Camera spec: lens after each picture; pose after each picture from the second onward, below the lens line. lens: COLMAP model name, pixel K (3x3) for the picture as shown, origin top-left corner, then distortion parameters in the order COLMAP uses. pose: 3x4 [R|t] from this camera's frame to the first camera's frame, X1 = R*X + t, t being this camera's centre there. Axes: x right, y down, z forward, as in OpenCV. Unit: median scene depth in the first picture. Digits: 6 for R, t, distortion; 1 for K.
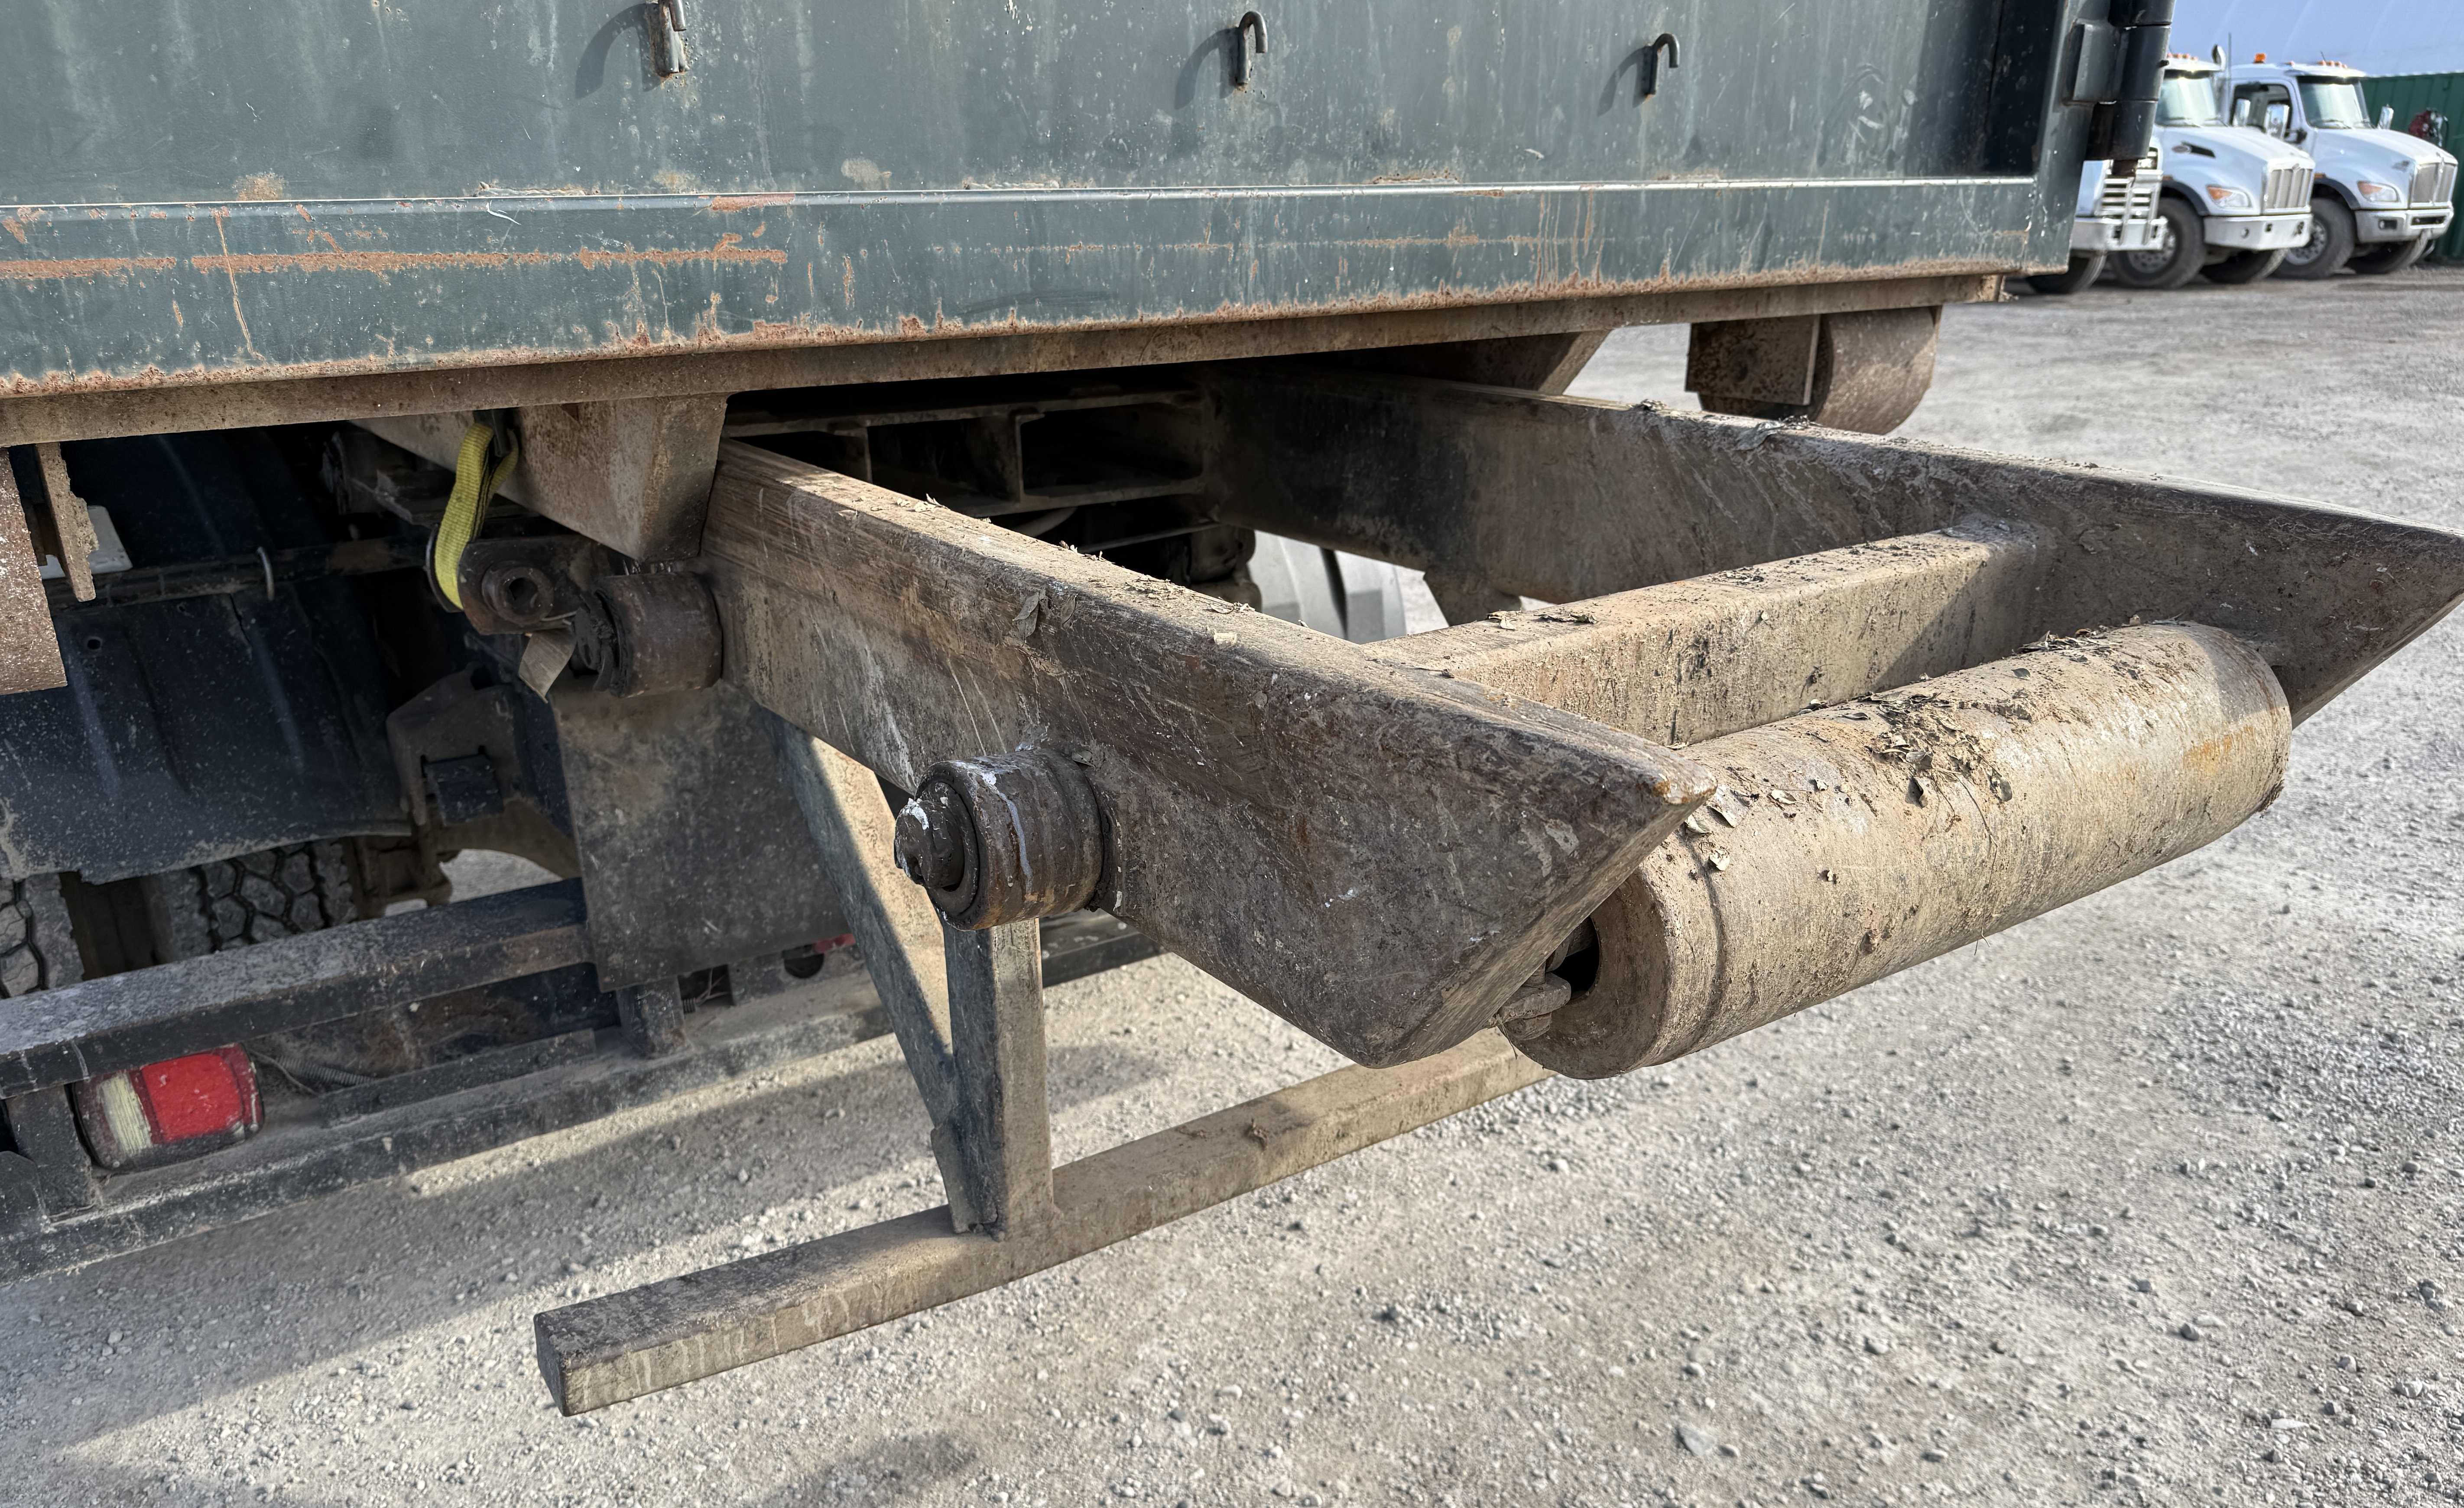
lens RADIAL K [[1755.1, 0, 1209.6], [0, 1755.1, 933.9], [0, 0, 1]] dist [0.015031, -0.016752]
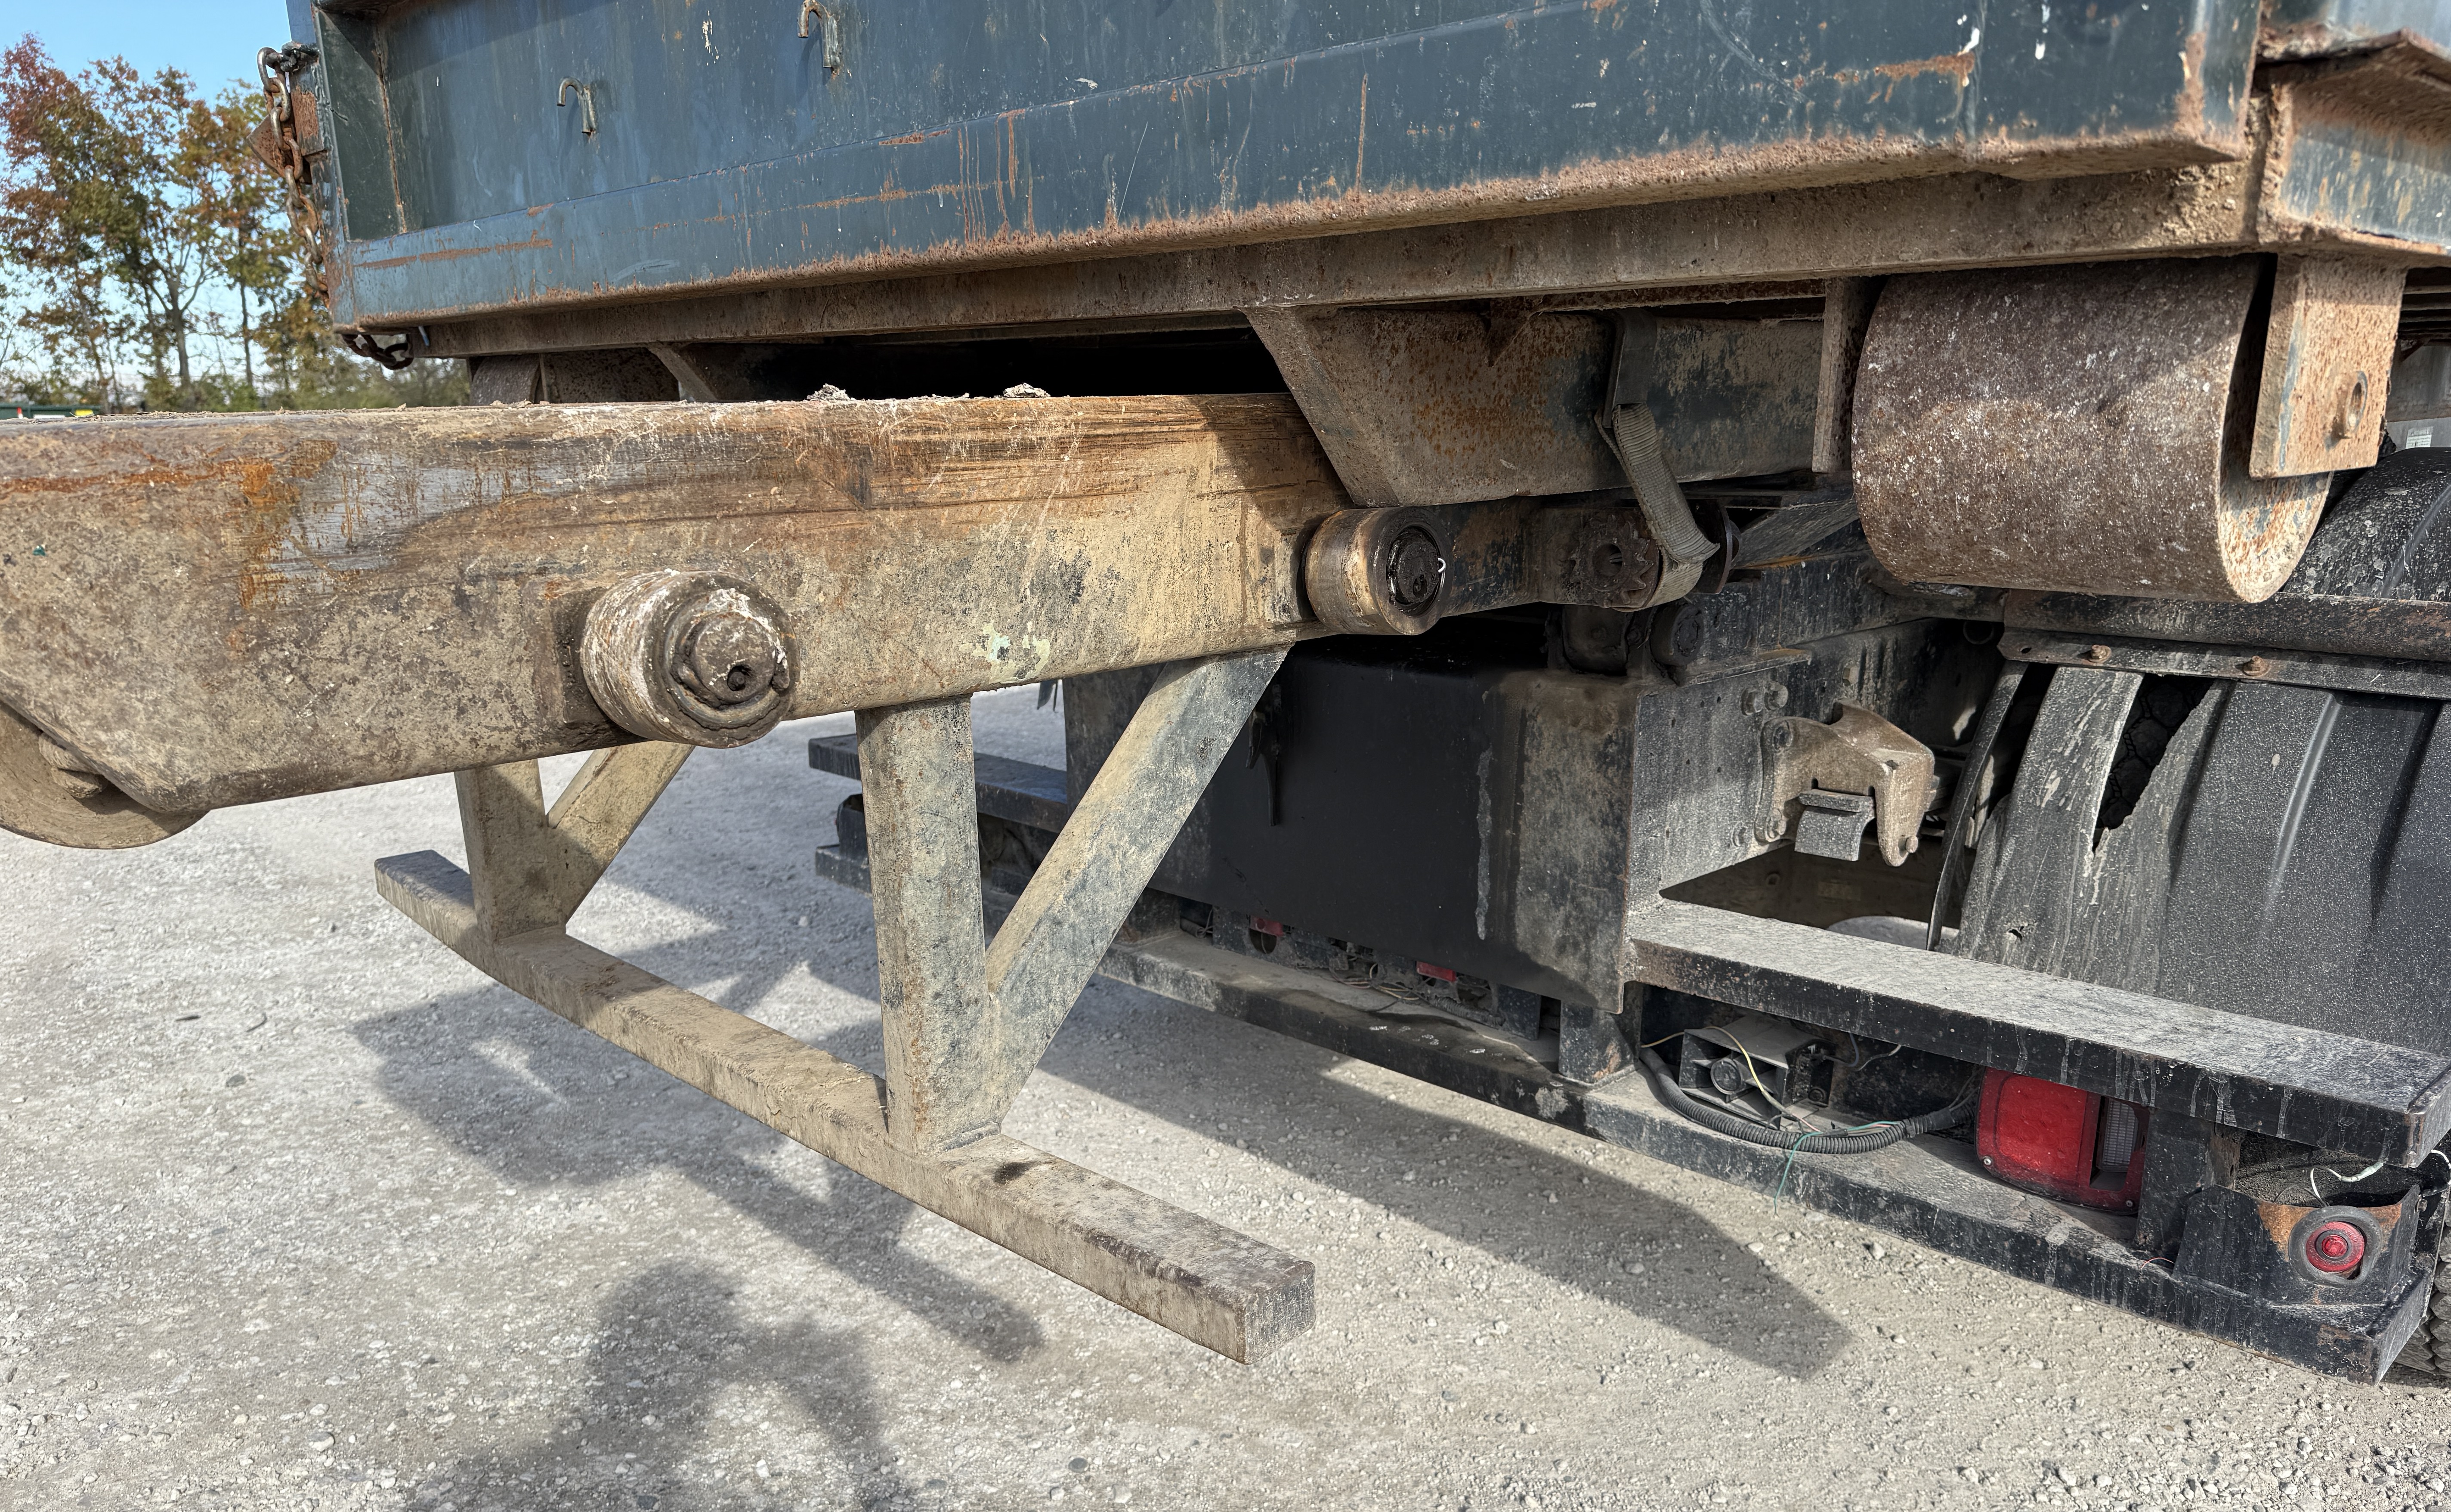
lens RADIAL K [[1722.6, 0, 1222.5], [0, 1722.6, 917.0], [0, 0, 1]] dist [0.030036, -0.034358]
pose [[0.162069, 0.292772, -0.942347, 0.961543], [-0.377174, 0.900839, 0.215008, -0.270063], [0.911851, 0.320583, 0.256425, 0.895160]]
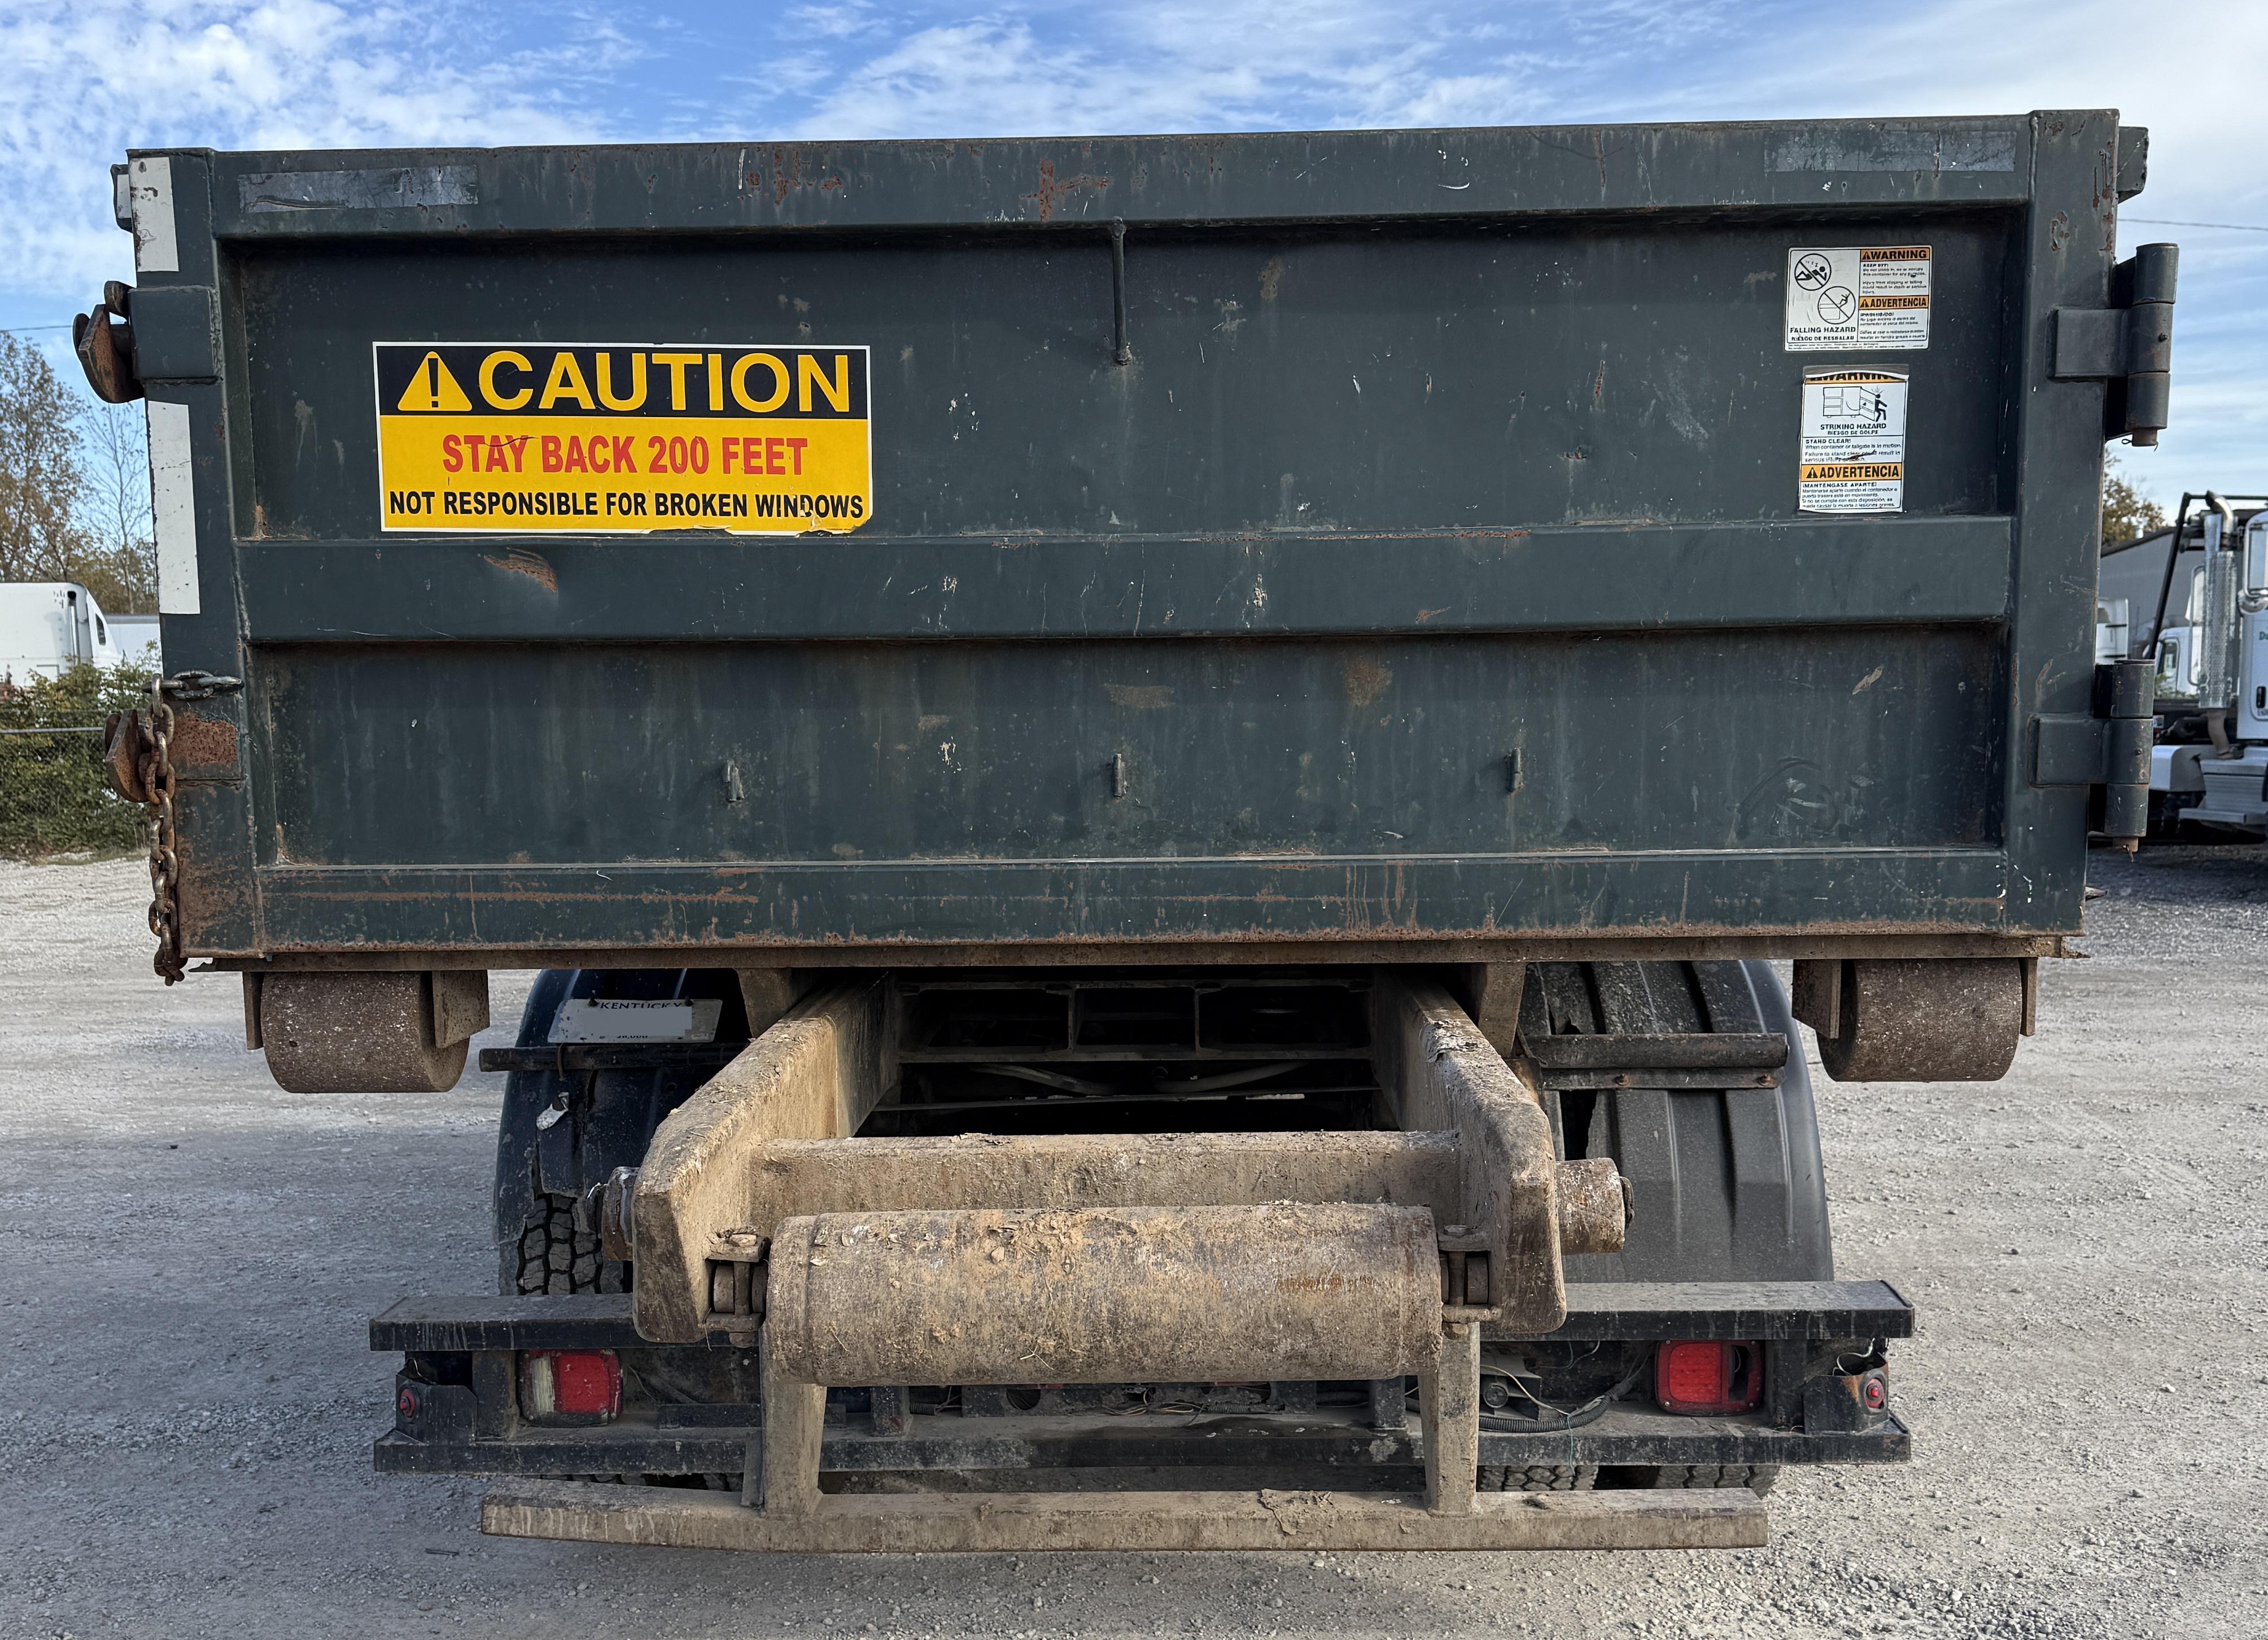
lens RADIAL K [[2215.5, 0, 1136.3], [0, 2215.5, 986.3], [0, 0, 1]] dist [0.198929, -0.378172]
pose [[0.806215, 0.077960, -0.586464, 0.933977], [-0.228291, 0.955501, -0.186816, 0.020196], [0.545803, 0.284499, 0.788137, -0.358445]]
